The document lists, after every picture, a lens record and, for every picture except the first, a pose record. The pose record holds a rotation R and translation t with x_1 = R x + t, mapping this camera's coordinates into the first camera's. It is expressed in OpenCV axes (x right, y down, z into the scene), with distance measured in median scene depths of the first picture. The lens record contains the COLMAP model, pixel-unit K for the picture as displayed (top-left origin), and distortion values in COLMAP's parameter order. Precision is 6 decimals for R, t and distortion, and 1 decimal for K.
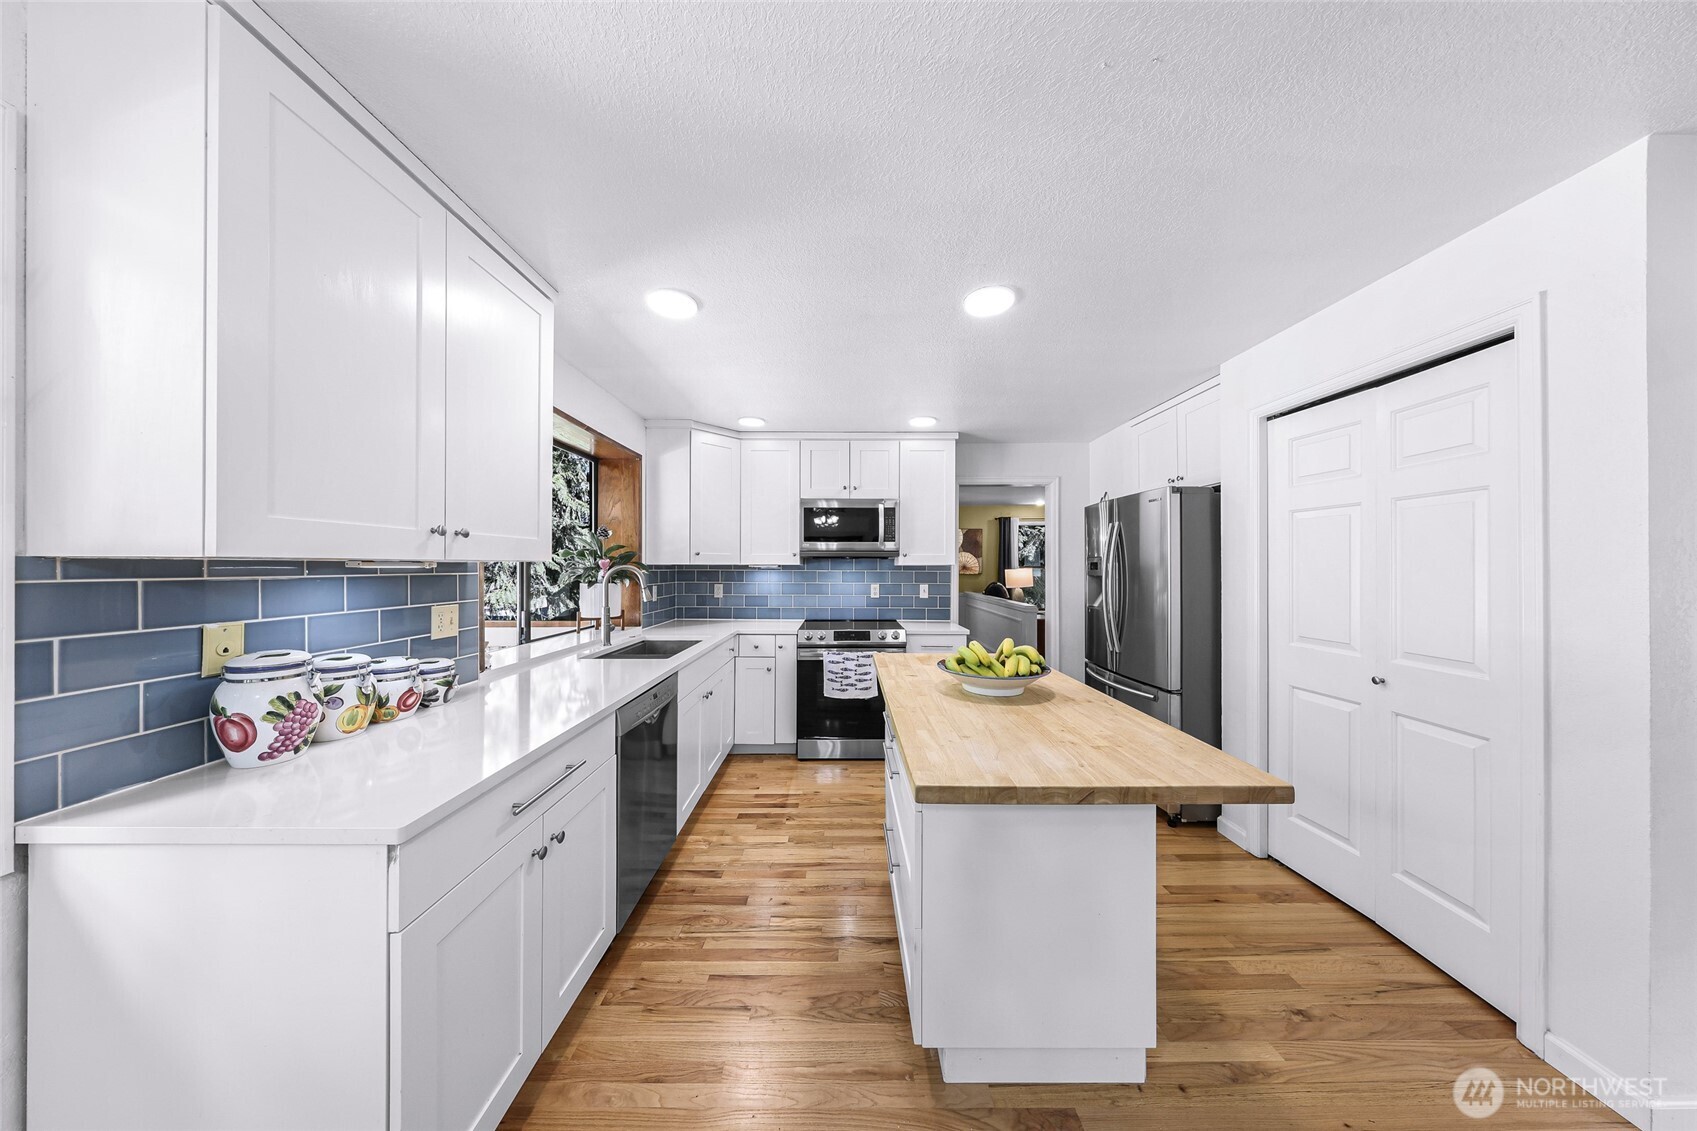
lens RADIAL K [[492.8, 0, 848.5], [0, 492.8, 565.5], [0, 0, 1]] dist [0.000804, 0.000031]
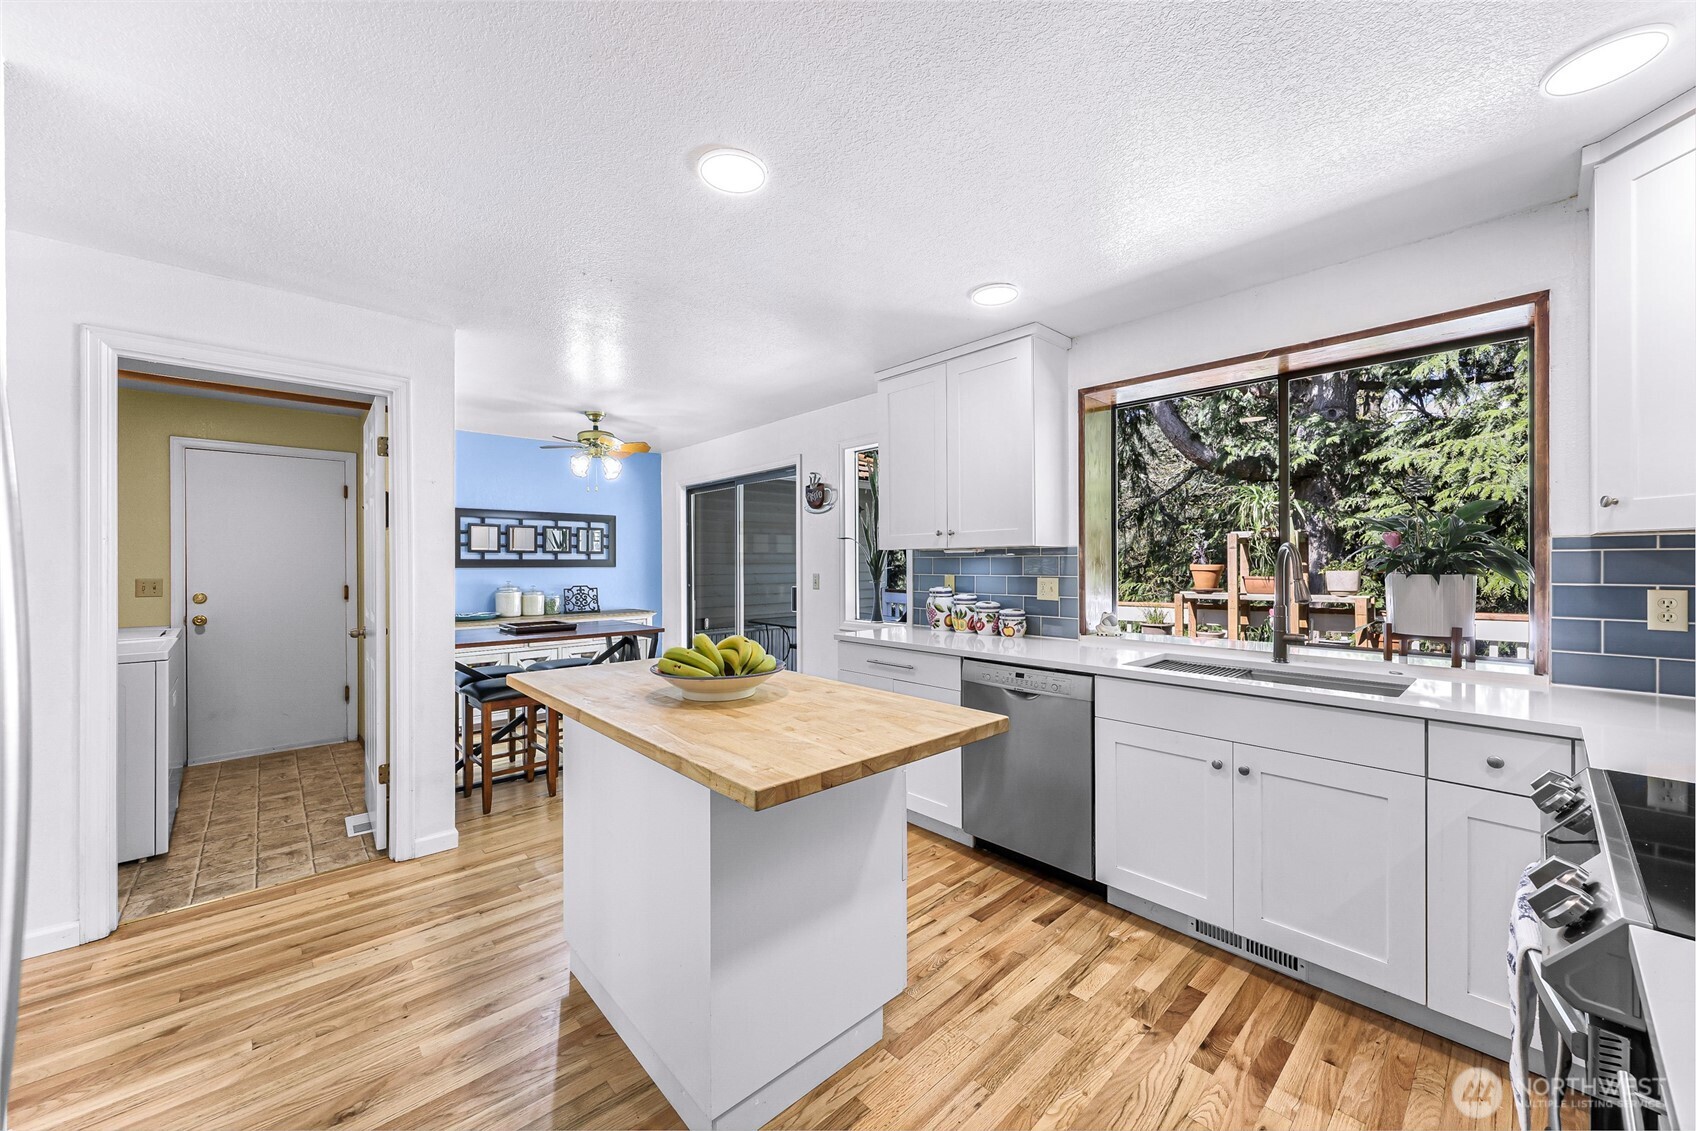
lens RADIAL K [[632.4, 0, 848.0], [0, 632.4, 565.5], [0, 0, 1]] dist [0.001115, -0.000173]
pose [[-0.737868, 0.007167, -0.674907, 0.595949], [0.006467, 0.999973, 0.003548, 0.024386], [0.674914, -0.001747, -0.737894, 1.371367]]
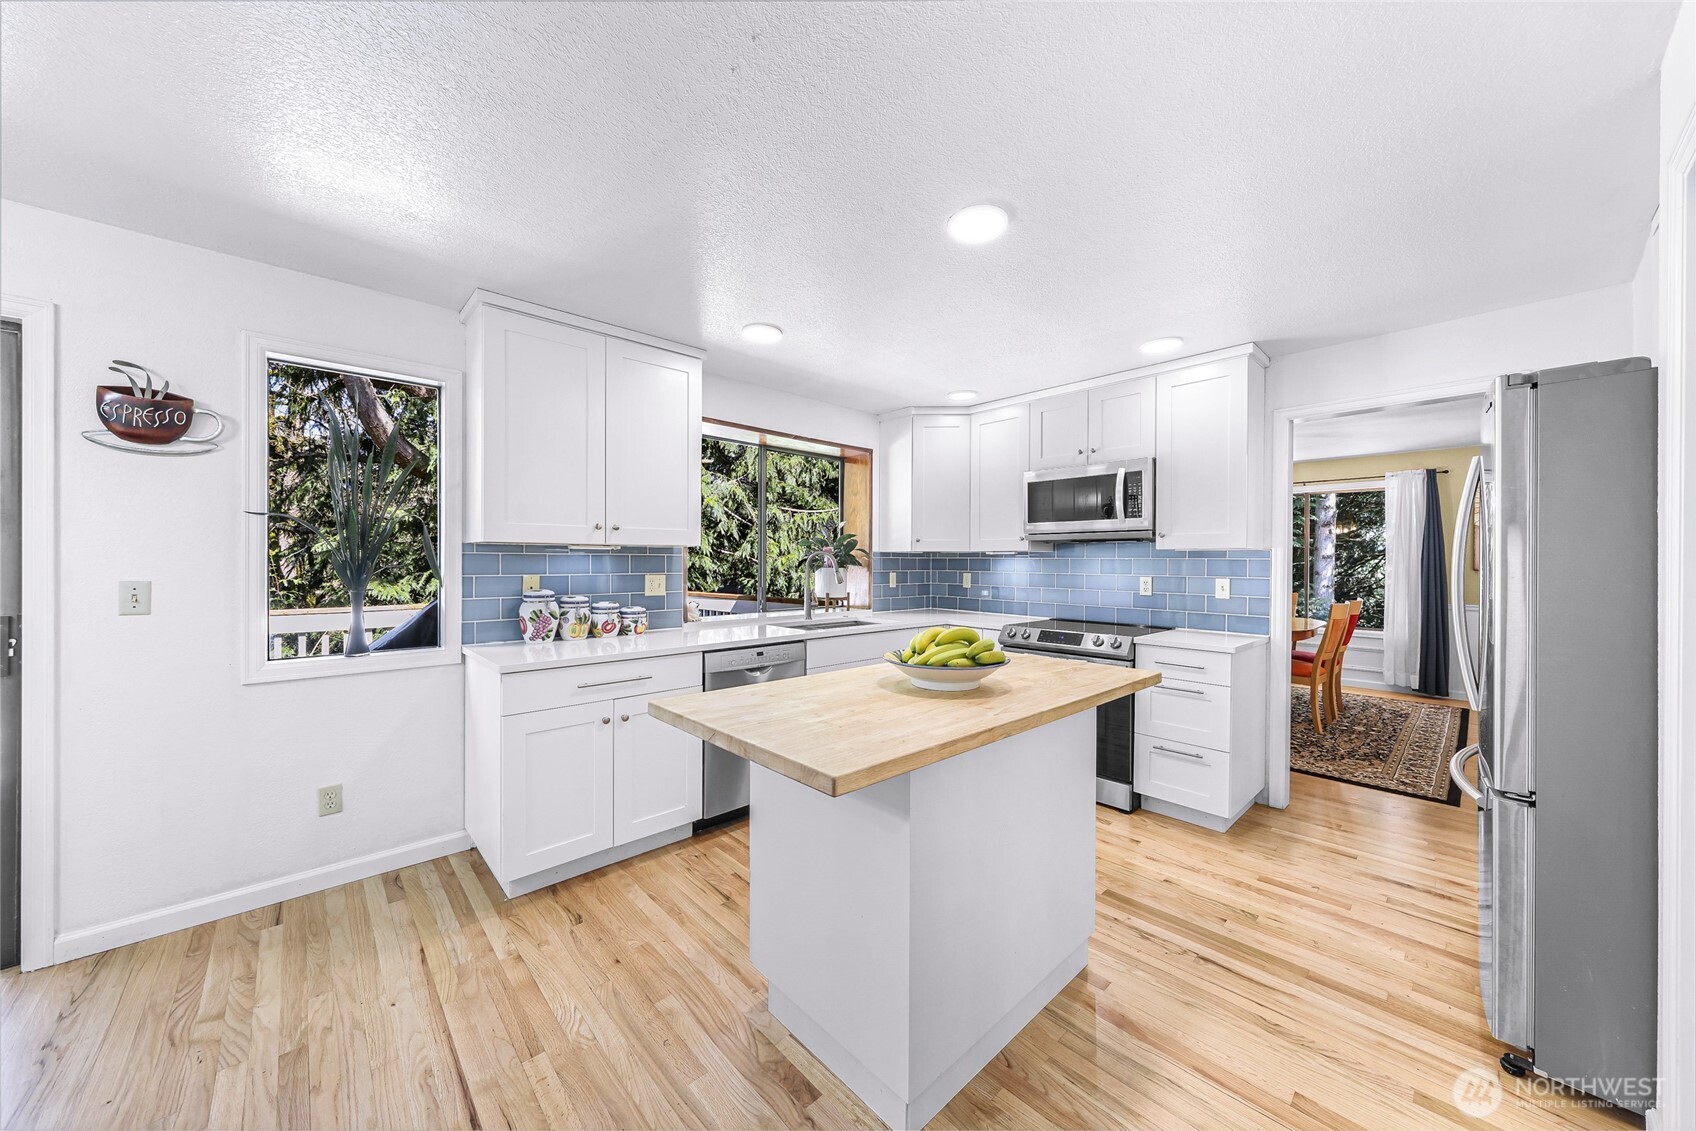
lens RADIAL K [[594.9, 0, 848.0], [0, 594.9, 565.5], [0, 0, 1]] dist [0.000415, -0.000008]
pose [[0.677188, 0.006031, -0.735785, 0.674758], [-0.001090, 0.999974, 0.007193, 0.025782], [0.735809, -0.004069, 0.677177, 0.125450]]
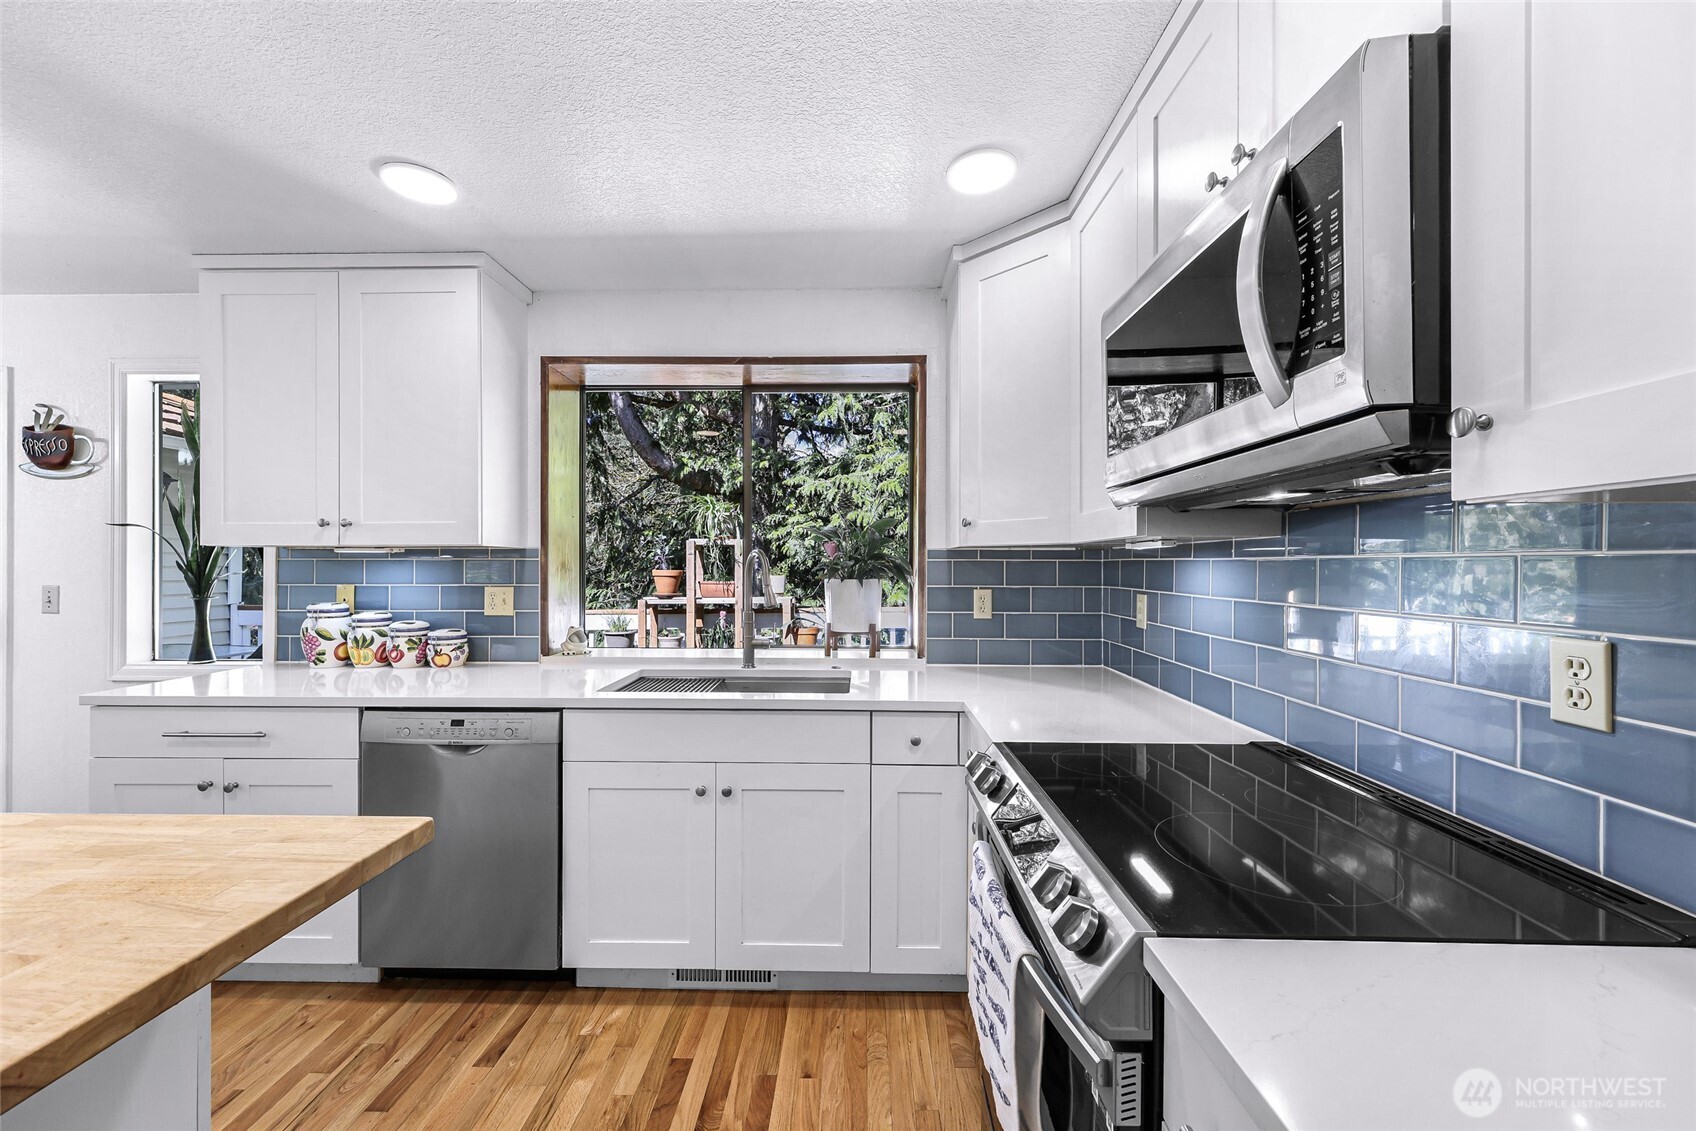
lens RADIAL K [[651.9, 0, 848.0], [0, 651.9, 565.5], [0, 0, 1]] dist [0.003496, 0.000098]
pose [[-0.031052, -0.001564, -0.999517, 0.452006], [0.001105, 0.999998, -0.001599, 0.024302], [0.999517, -0.001154, -0.031051, 1.284933]]
